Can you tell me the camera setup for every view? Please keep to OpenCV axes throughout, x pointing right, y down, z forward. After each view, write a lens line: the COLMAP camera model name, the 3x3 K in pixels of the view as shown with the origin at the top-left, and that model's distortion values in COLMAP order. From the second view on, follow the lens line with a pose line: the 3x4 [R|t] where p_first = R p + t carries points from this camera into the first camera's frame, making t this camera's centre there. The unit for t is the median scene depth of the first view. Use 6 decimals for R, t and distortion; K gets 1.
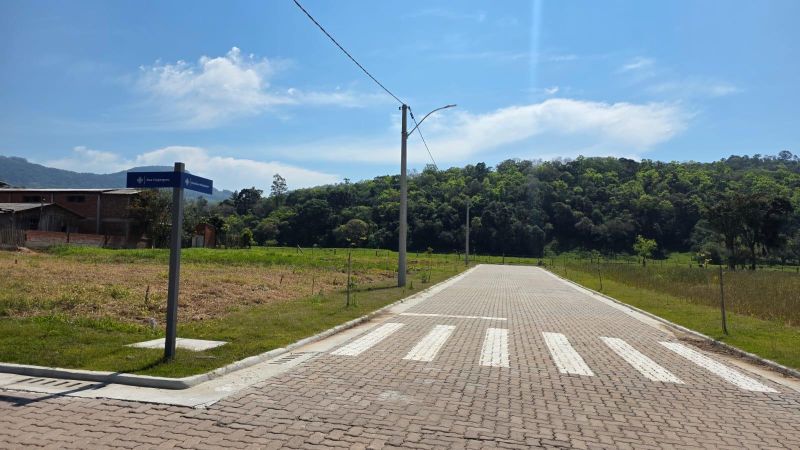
lens RADIAL K [[535.1, 0, 401.8], [0, 535.1, 221.8], [0, 0, 1]] dist [0.072119, -0.065208]
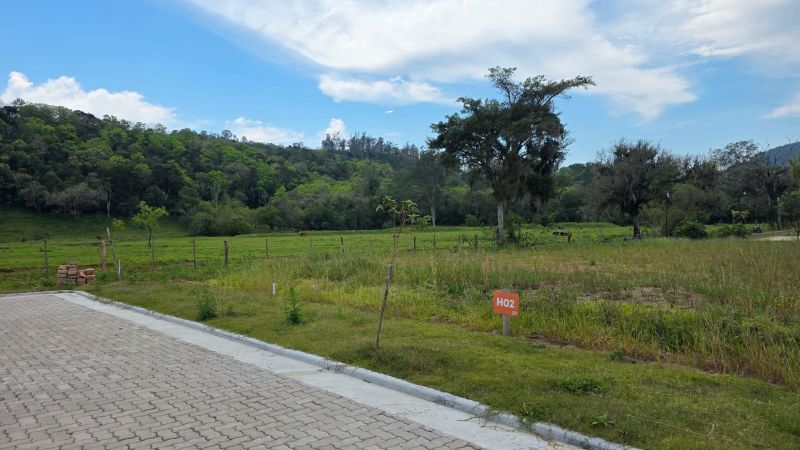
lens RADIAL K [[535.1, 0, 393.7], [0, 535.1, 225.4], [0, 0, 1]] dist [0.072119, -0.065208]
pose [[0.591887, -0.043702, 0.804835, 0.034309], [0.001048, 0.998570, 0.053451, 0.009645], [-0.806020, -0.030794, 0.591087, 0.167768]]
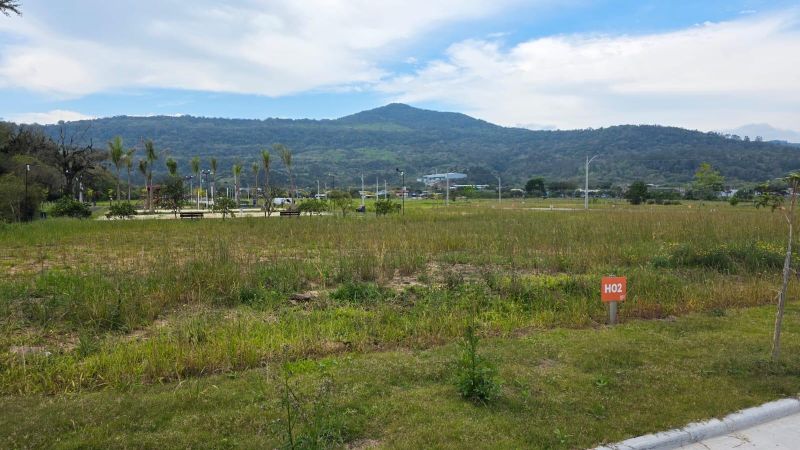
lens RADIAL K [[535.1, 0, 399.3], [0, 535.1, 228.8], [0, 0, 1]] dist [0.072119, -0.065208]
pose [[-0.596849, -0.078657, 0.798489, 0.047190], [-0.060396, 0.996764, 0.053044, 0.011853], [-0.800077, -0.016566, -0.599668, 0.206031]]
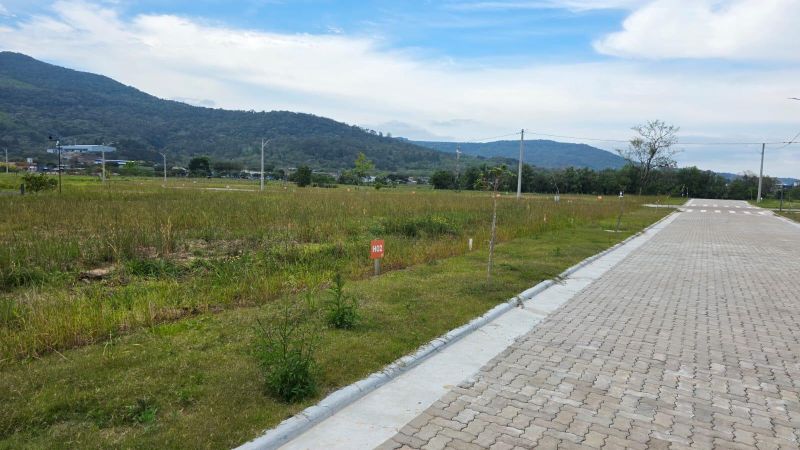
lens RADIAL K [[535.1, 0, 403.7], [0, 535.1, 236.8], [0, 0, 1]] dist [0.072119, -0.065208]
pose [[-0.947370, -0.090145, 0.307188, 0.049519], [-0.075326, 0.995365, 0.059786, 0.012555], [-0.311154, 0.033500, -0.949769, 0.214552]]
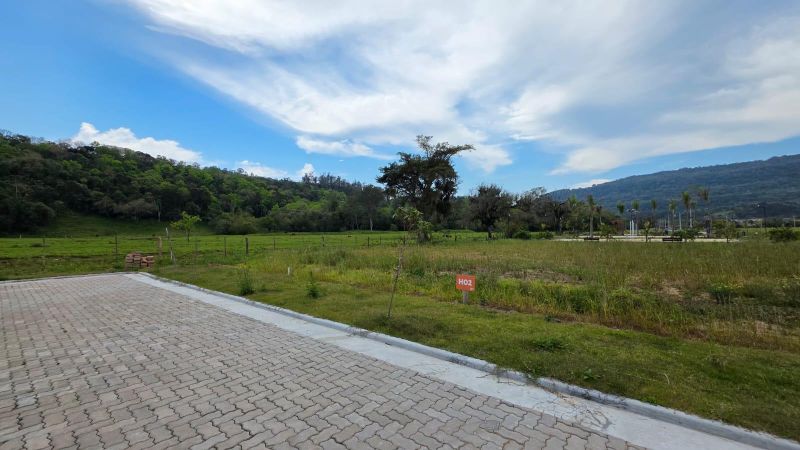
lens RADIAL K [[318.9, 0, 396.6], [0, 318.9, 227.7], [0, 0, 1]] dist [-0.001798, 0.000843]
pose [[0.457541, -0.028758, 0.888723, 0.036035], [-0.022498, 0.998783, 0.043902, 0.010048], [-0.888904, -0.040081, 0.456337, 0.173636]]
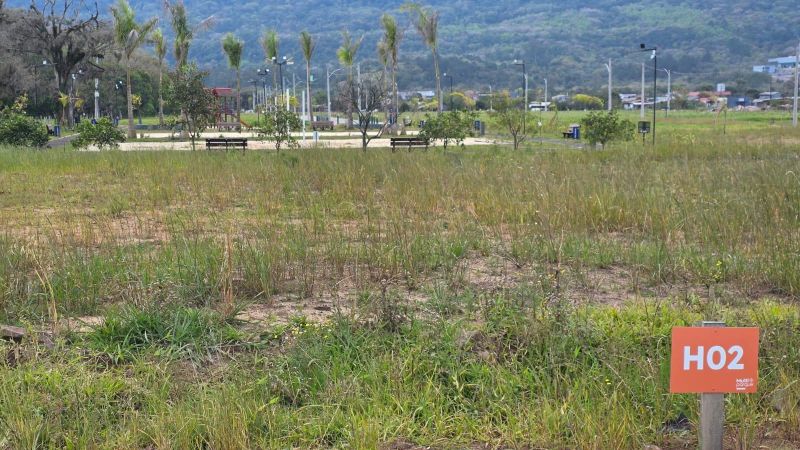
lens RADIAL K [[1062.5, 0, 396.5], [0, 1062.5, 232.4], [0, 0, 1]] dist [0.101433, 0.000000]
pose [[-0.344977, -0.138521, 0.928333, 0.046095], [-0.056086, 0.990325, 0.126929, 0.011186], [-0.936934, -0.008279, -0.349409, 0.193004]]
